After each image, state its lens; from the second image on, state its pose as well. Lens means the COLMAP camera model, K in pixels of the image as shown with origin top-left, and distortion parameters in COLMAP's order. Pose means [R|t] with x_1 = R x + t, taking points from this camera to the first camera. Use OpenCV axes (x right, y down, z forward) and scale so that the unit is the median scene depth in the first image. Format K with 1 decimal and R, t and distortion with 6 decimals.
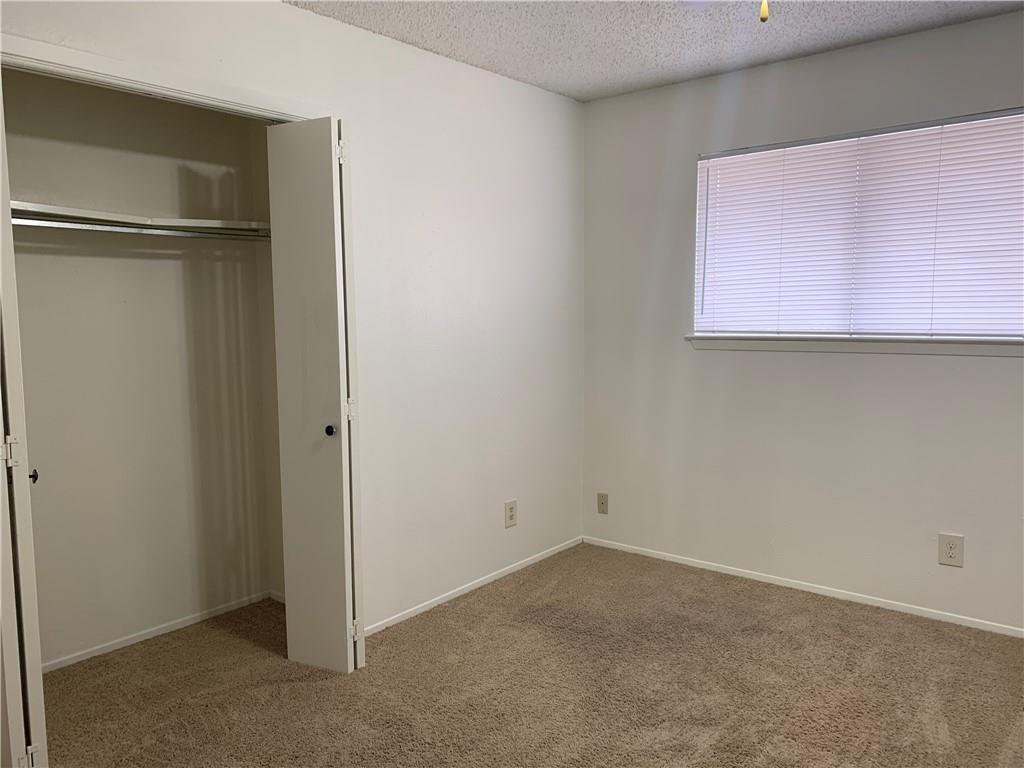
lens RADIAL K [[773.1, 0, 519.4], [0, 773.1, 393.5], [0, 0, 1]] dist [-0.004262, -0.000426]
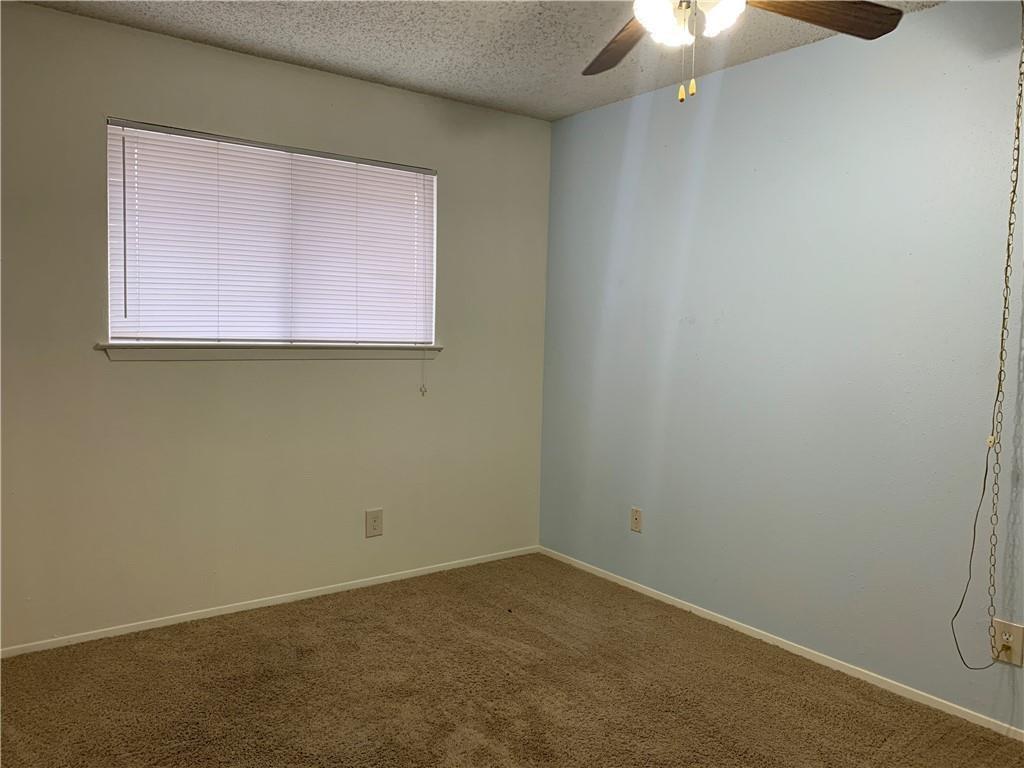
lens RADIAL K [[783.7, 0, 505.6], [0, 783.7, 375.2], [0, 0, 1]] dist [0.068478, -0.102431]
pose [[0.251918, -0.046666, 0.966623, -0.548072], [0.071517, 0.997003, 0.029494, -0.045012], [-0.965102, 0.061700, 0.254501, 0.484841]]
